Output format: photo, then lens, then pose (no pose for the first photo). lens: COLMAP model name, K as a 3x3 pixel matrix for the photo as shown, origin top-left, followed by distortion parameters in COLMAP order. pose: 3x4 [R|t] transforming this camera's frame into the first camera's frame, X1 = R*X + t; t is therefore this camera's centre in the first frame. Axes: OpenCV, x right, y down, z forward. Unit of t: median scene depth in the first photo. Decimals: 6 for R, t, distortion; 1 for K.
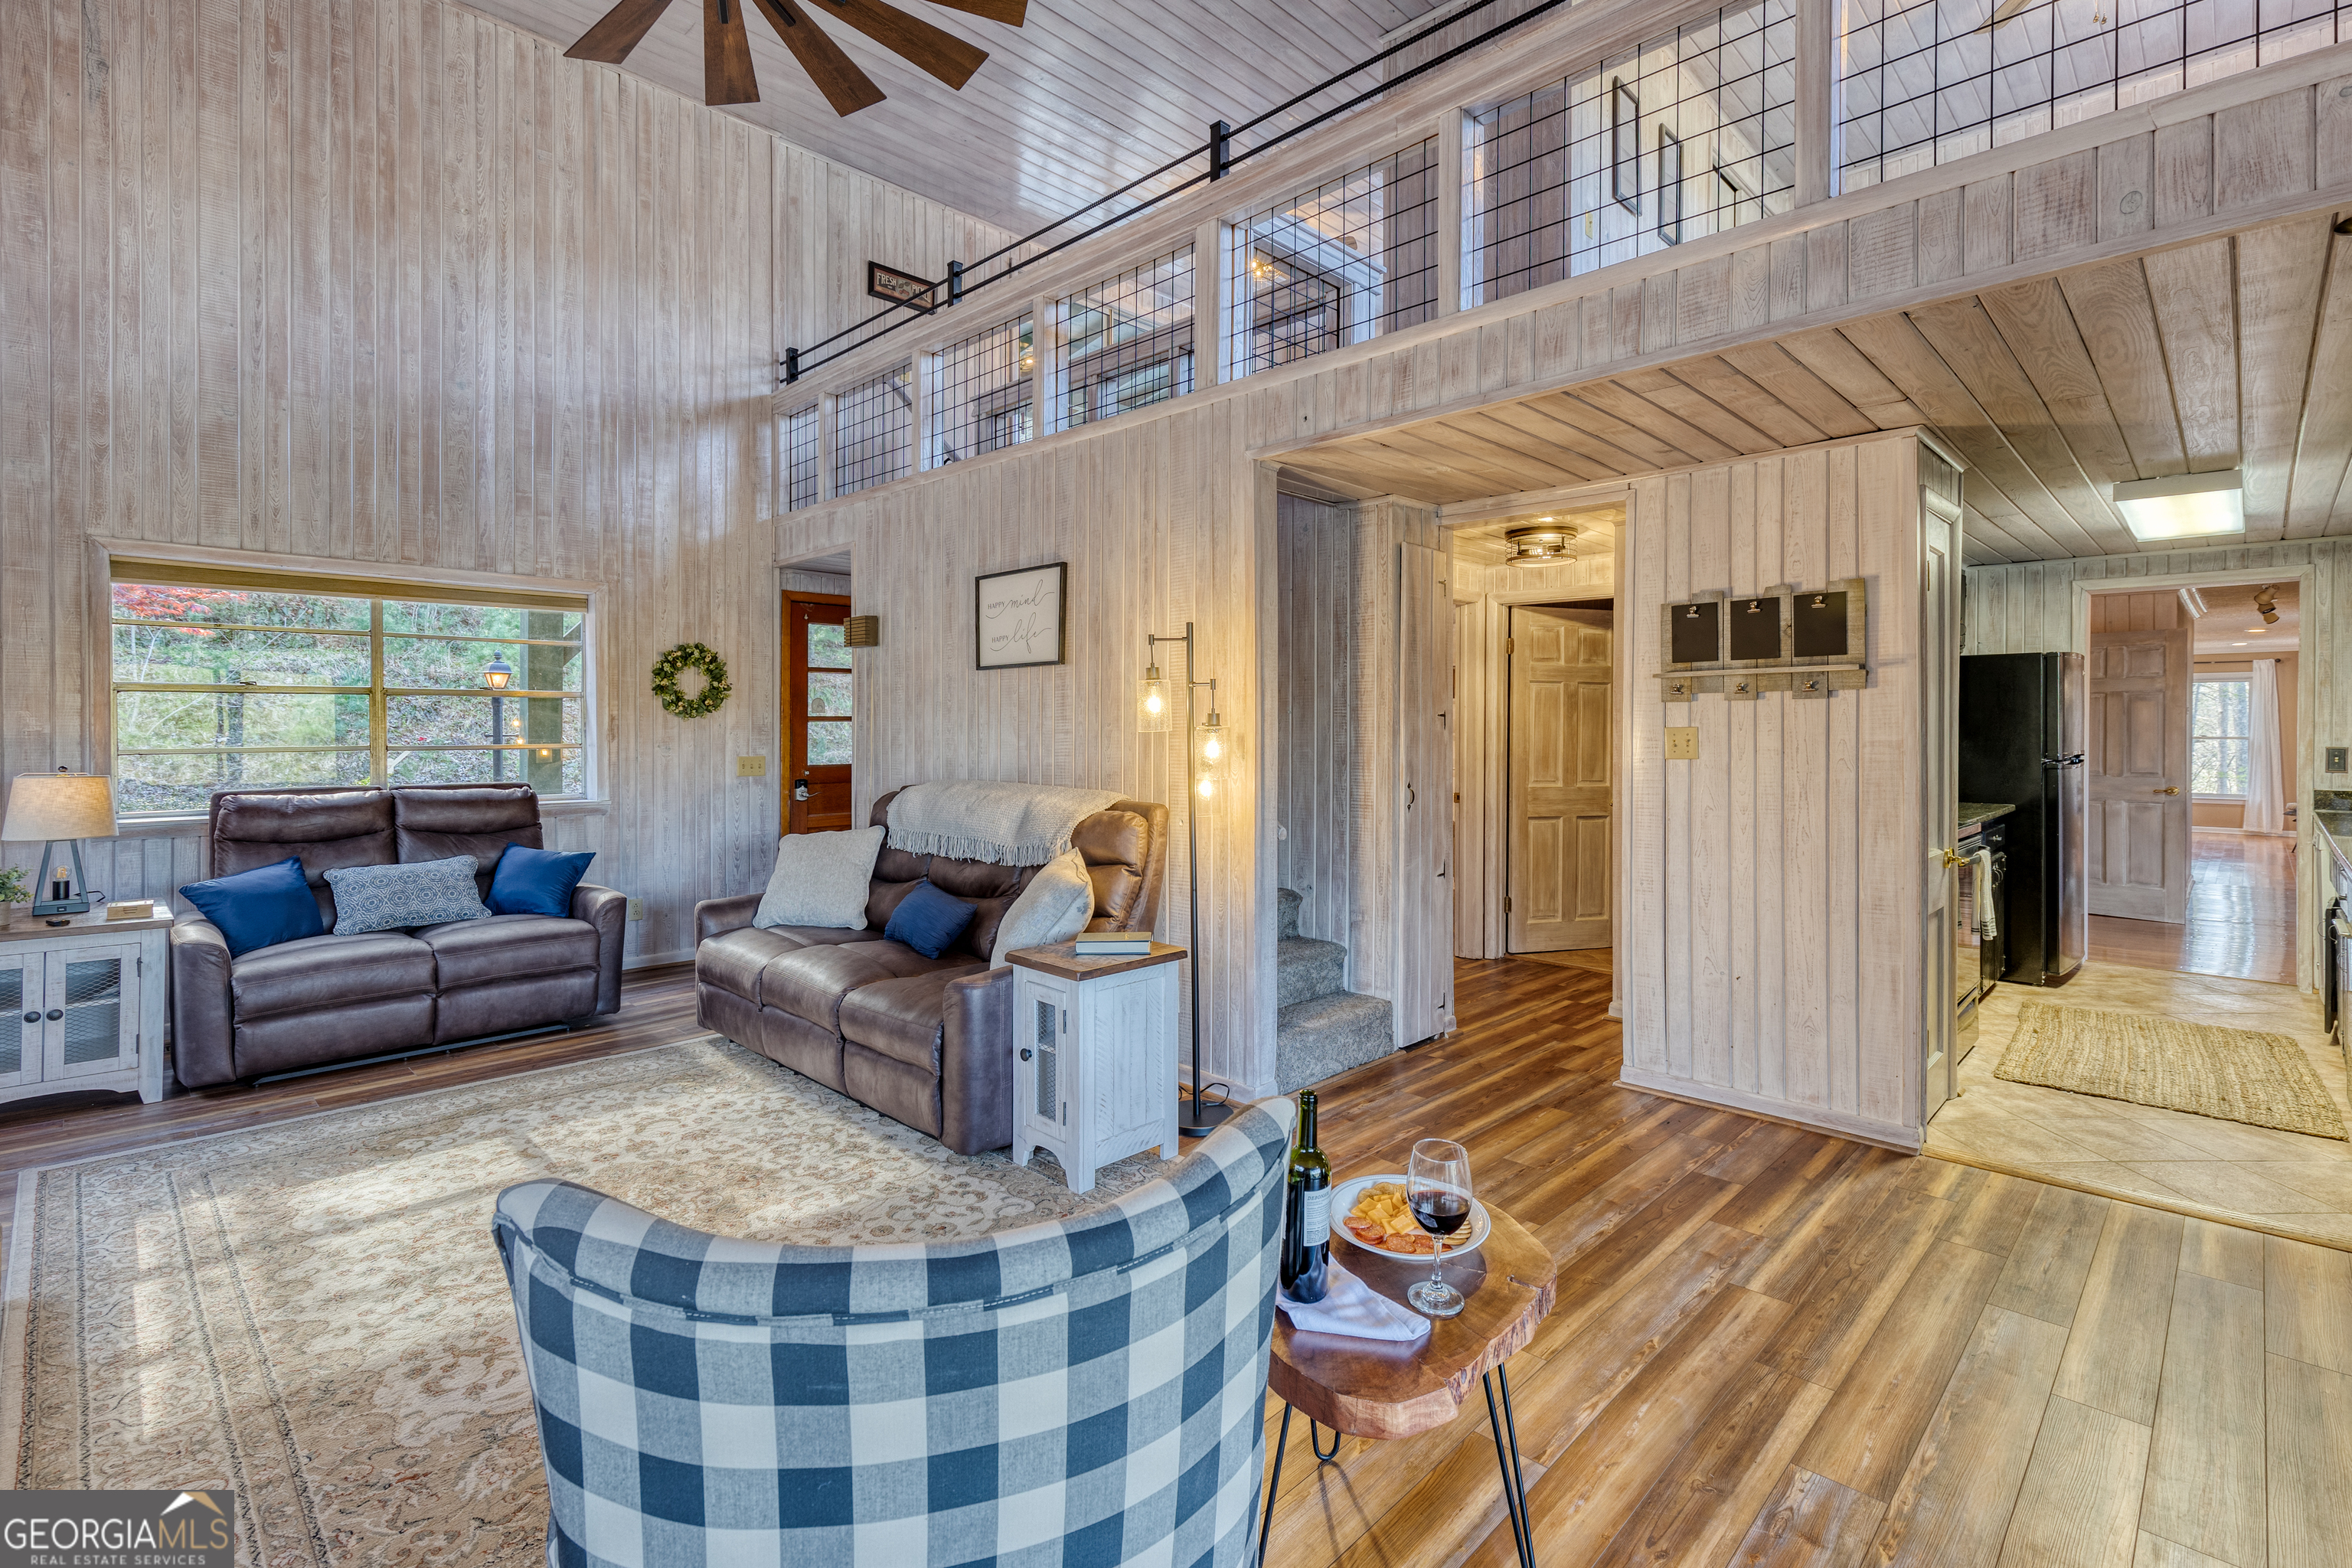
lens RADIAL K [[1083.3, 0, 1181.8], [0, 1083.3, 728.3], [0, 0, 1]] dist [0.002499, -0.000391]
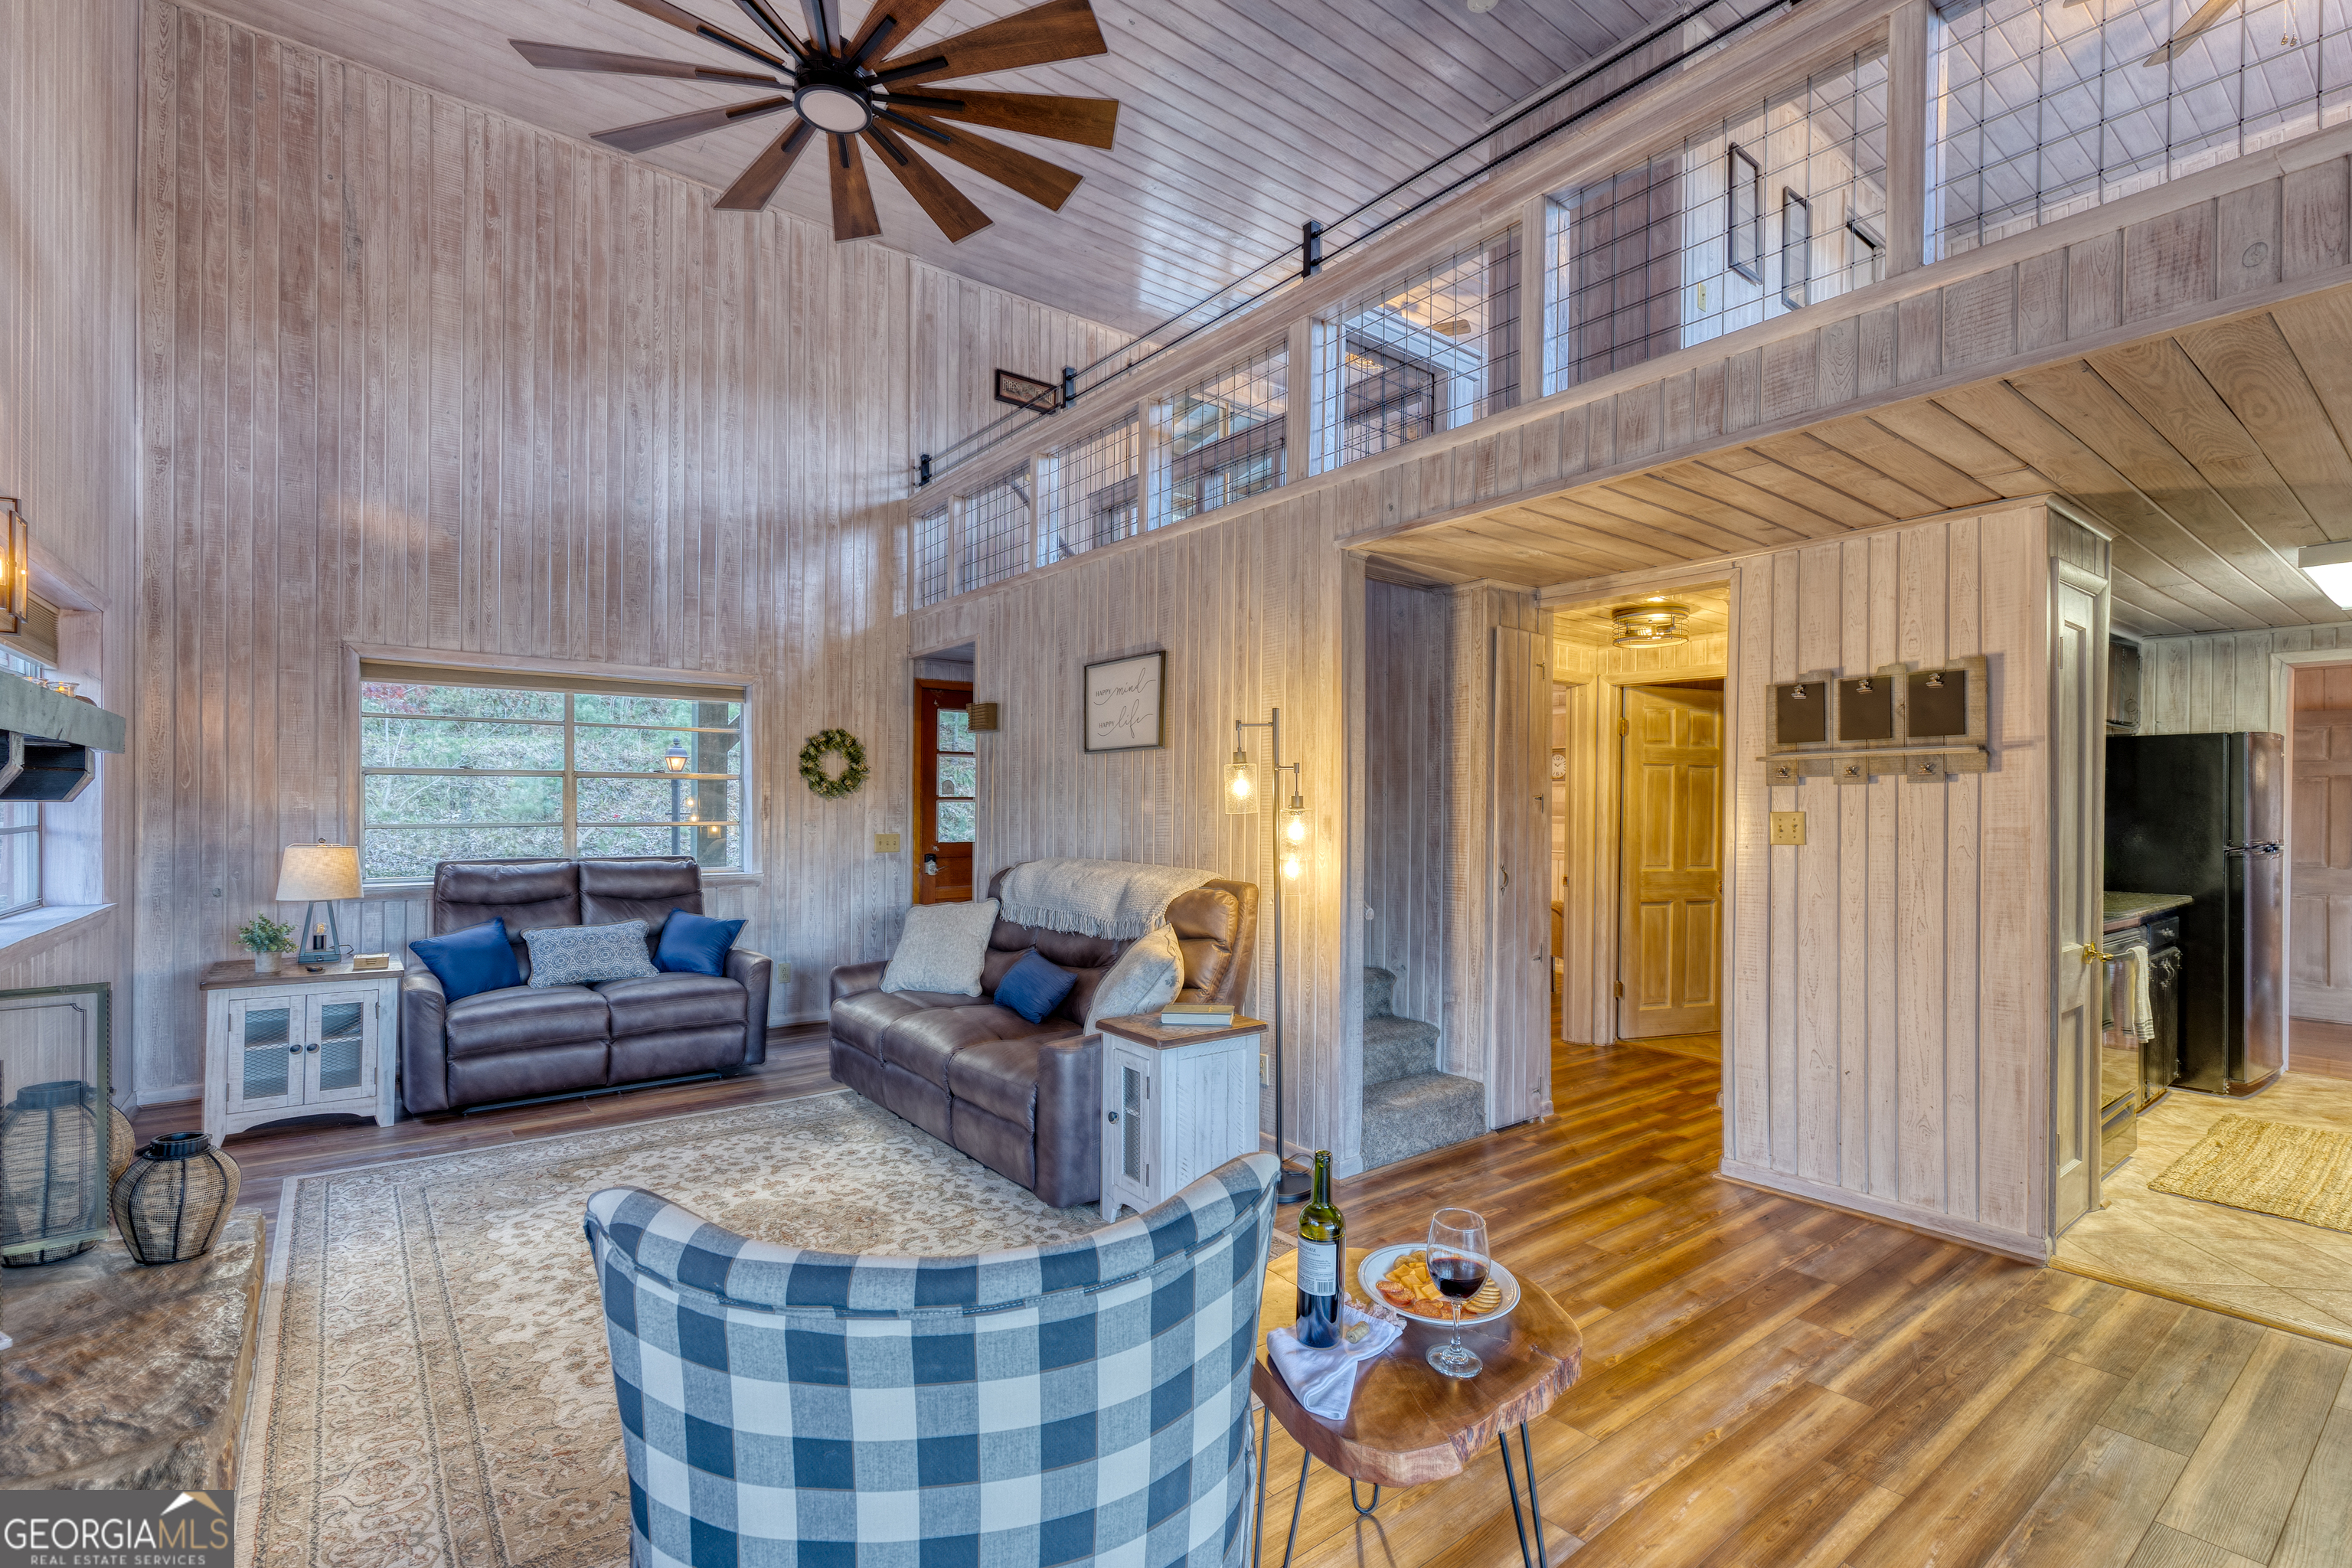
lens RADIAL K [[1063.6, 0, 1165.3], [0, 1063.6, 804.9], [0, 0, 1]] dist [0.001919, -0.000422]
pose [[0.990362, 0.004336, -0.138434, 0.040948], [-0.004862, 0.999982, -0.003461, -0.001020], [0.138416, 0.004100, 0.990366, -0.020959]]
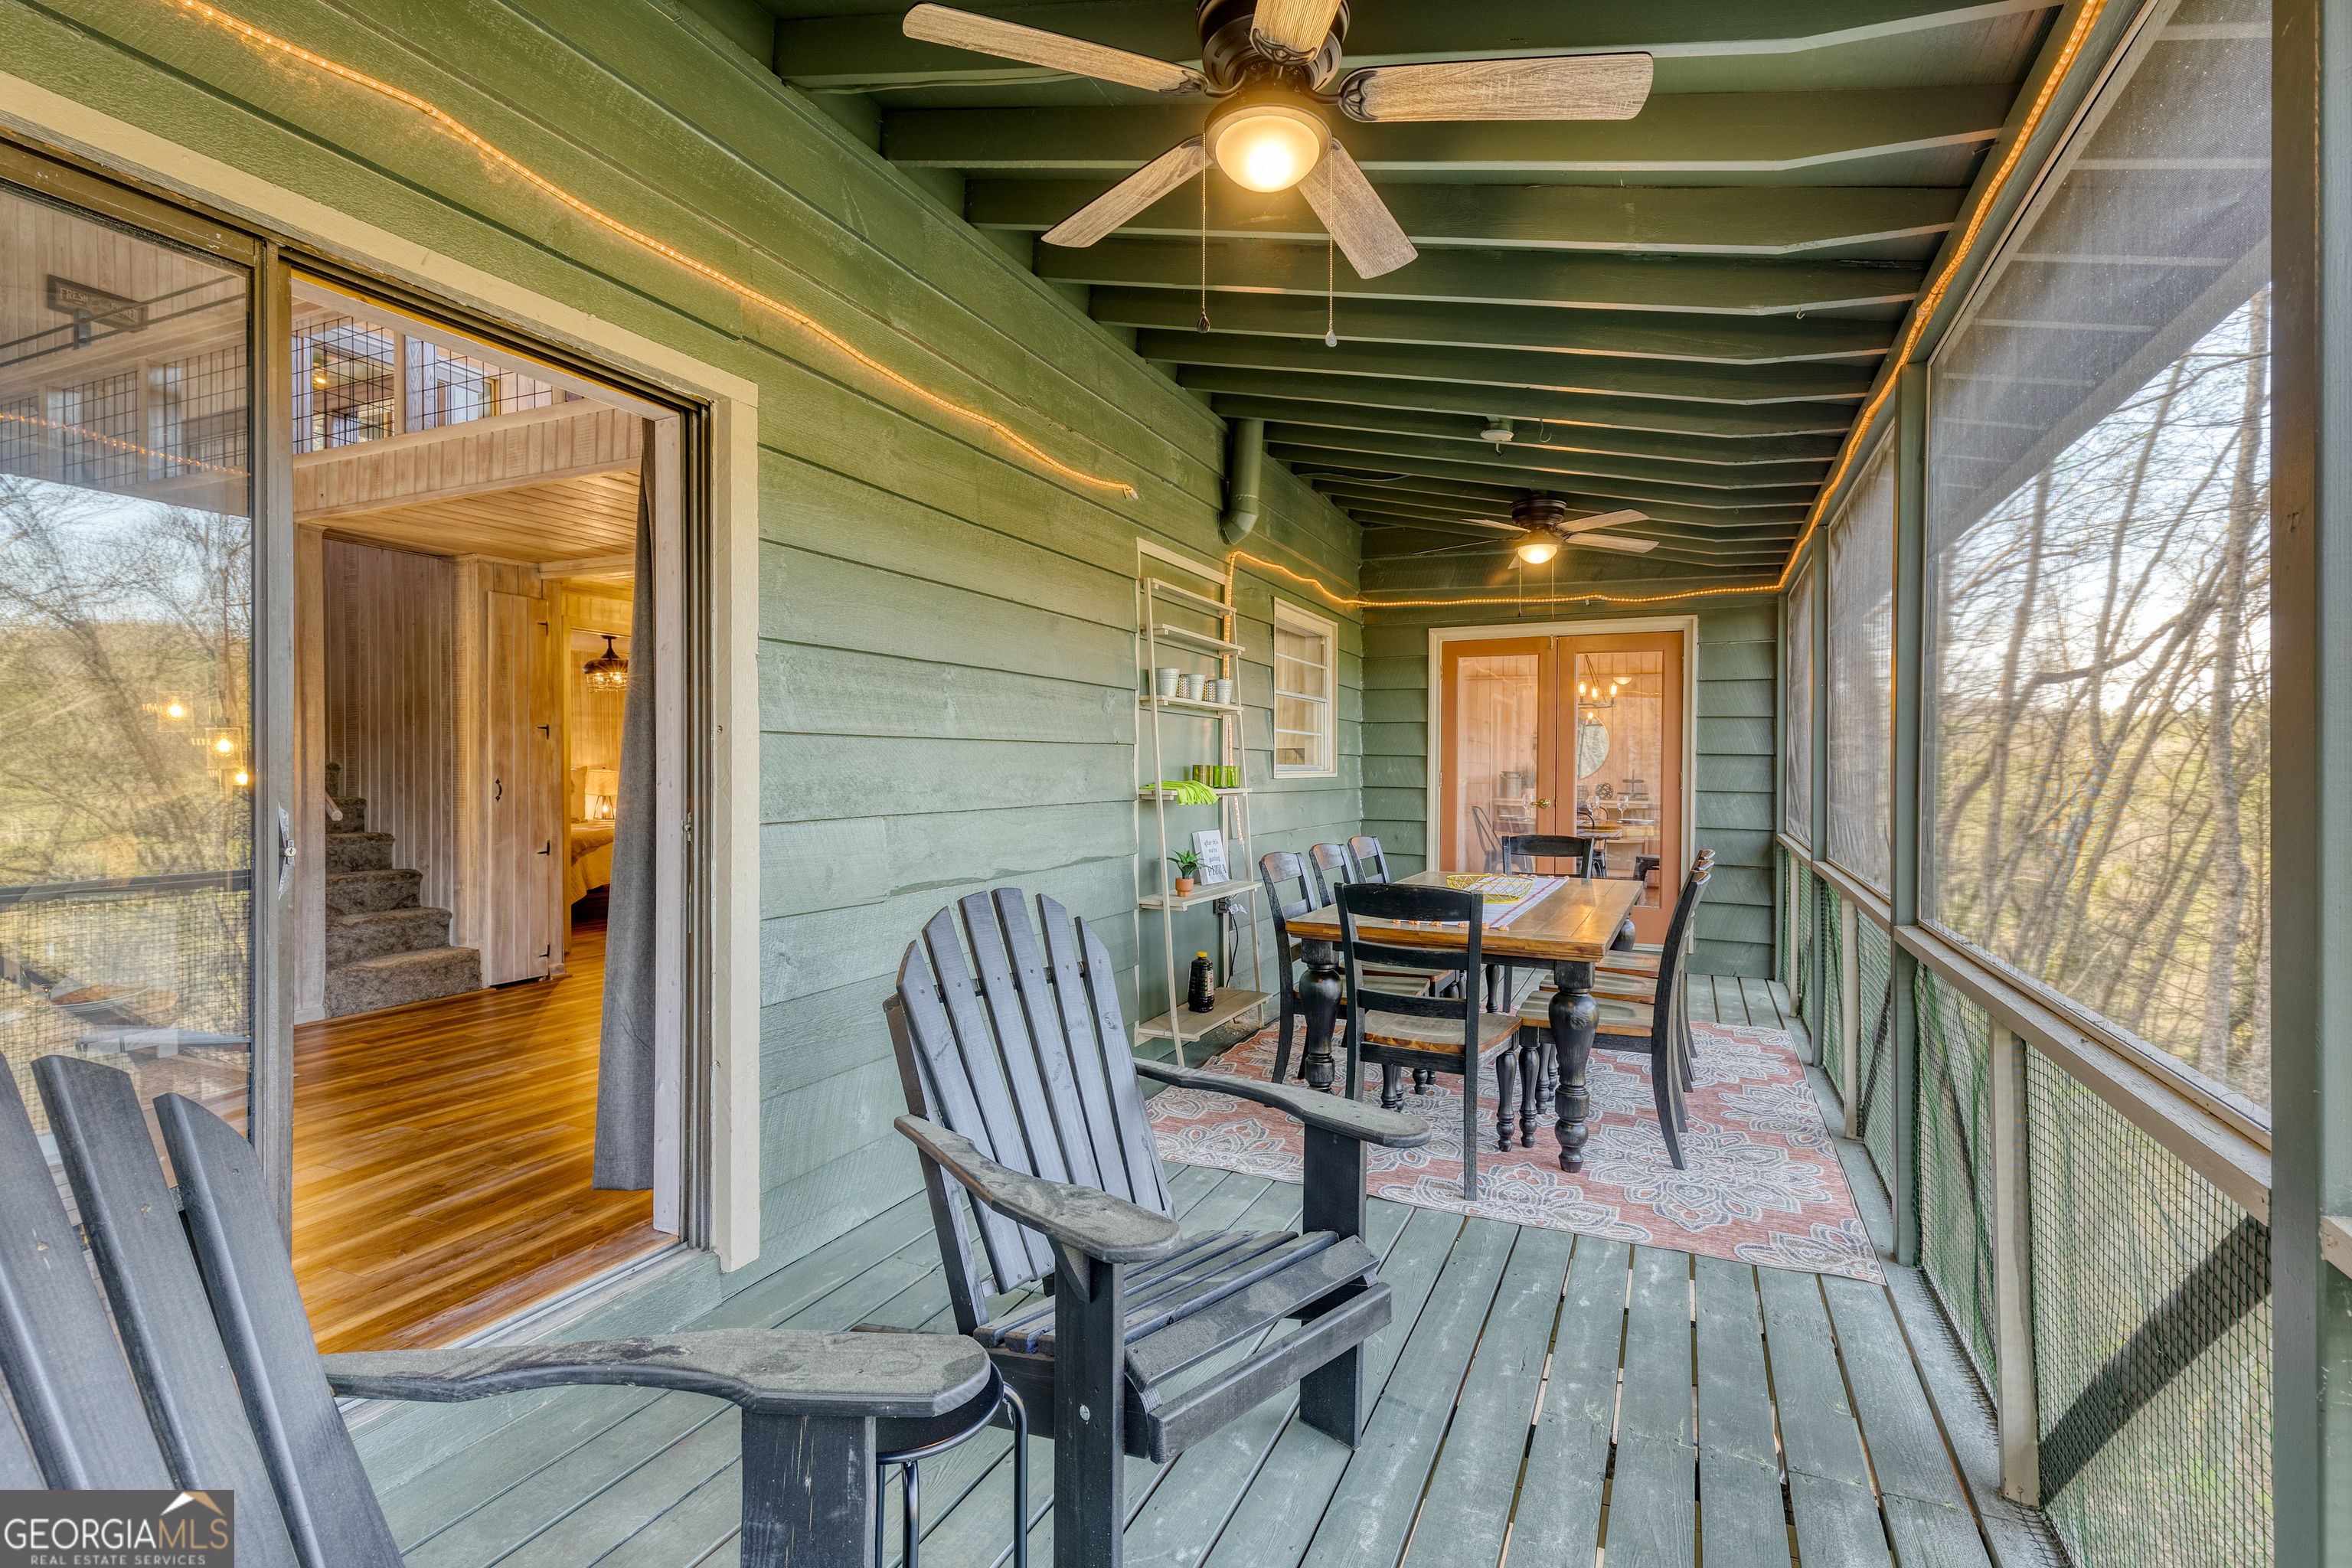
lens RADIAL K [[1112.2, 0, 1187.2], [0, 1112.2, 774.4], [0, 0, 1]] dist [-0.000148, -0.000772]
pose [[0.932779, -0.003697, 0.360431, 0.558996], [0.001486, 0.999978, 0.006412, 0.042064], [-0.360447, -0.005445, 0.932764, -0.588474]]
